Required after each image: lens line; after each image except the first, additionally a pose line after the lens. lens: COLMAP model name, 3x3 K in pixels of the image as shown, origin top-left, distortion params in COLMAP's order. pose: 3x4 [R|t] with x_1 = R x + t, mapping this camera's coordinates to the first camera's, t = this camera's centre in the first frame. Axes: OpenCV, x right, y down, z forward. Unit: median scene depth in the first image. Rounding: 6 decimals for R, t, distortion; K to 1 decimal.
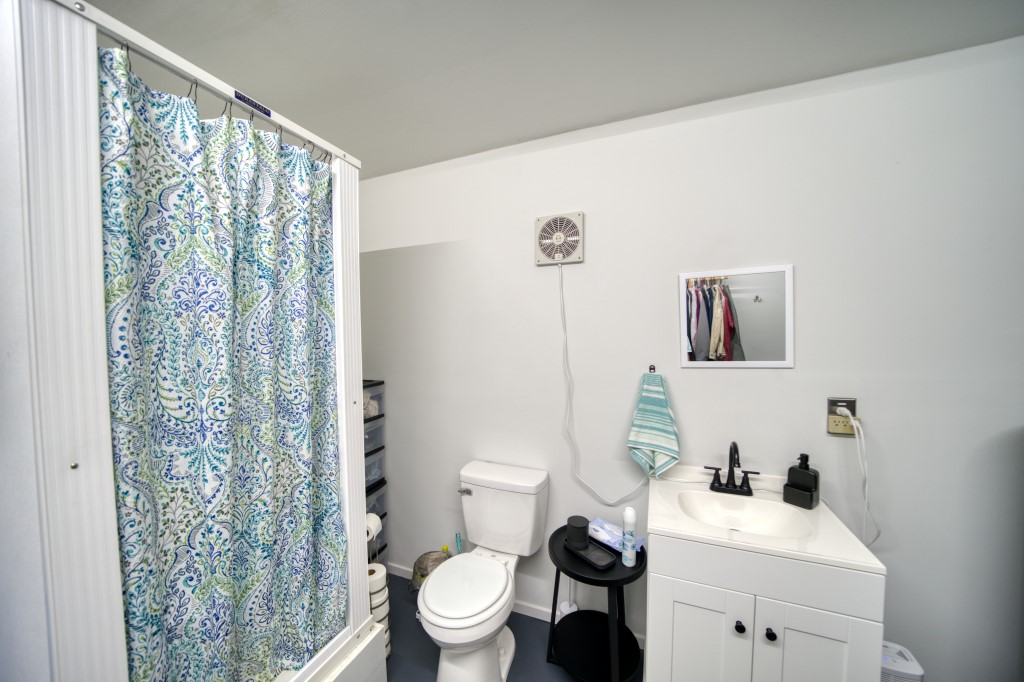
lens RADIAL K [[355.2, 0, 509.6], [0, 355.2, 344.7], [0, 0, 1]] dist [-0.021259, 0.000250]
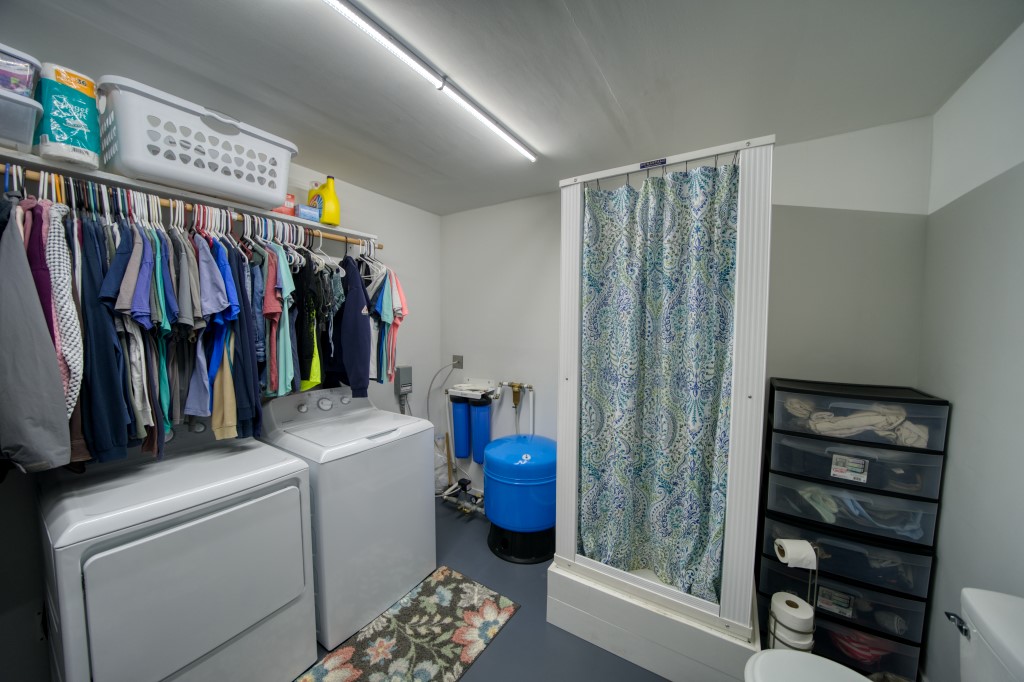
lens RADIAL K [[355.2, 0, 509.6], [0, 355.2, 344.7], [0, 0, 1]] dist [-0.021259, 0.000250]
pose [[-0.174732, 0.064304, -0.982514, 0.690792], [-0.035685, 0.996796, 0.071585, -0.026359], [0.983969, 0.047569, -0.171877, 0.582341]]
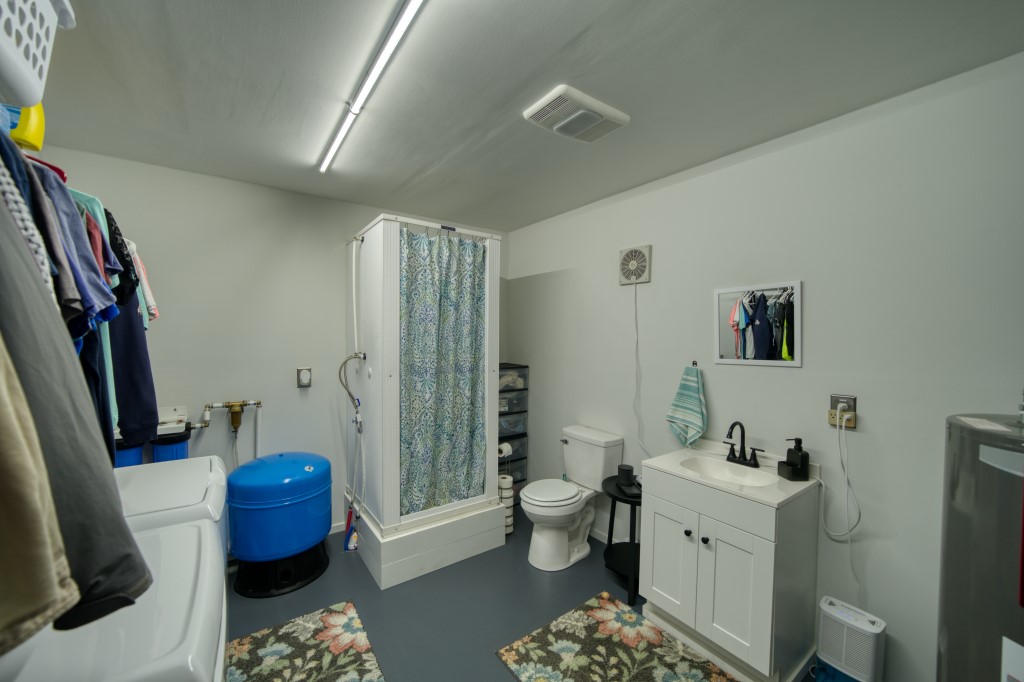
lens RADIAL K [[395.5, 0, 508.3], [0, 395.5, 344.0], [0, 0, 1]] dist [-0.000806, -0.000086]
pose [[0.848514, 0.031011, -0.528264, 0.777436], [-0.034287, 0.999406, 0.003597, 0.019403], [0.528061, 0.015061, 0.849073, -0.765869]]
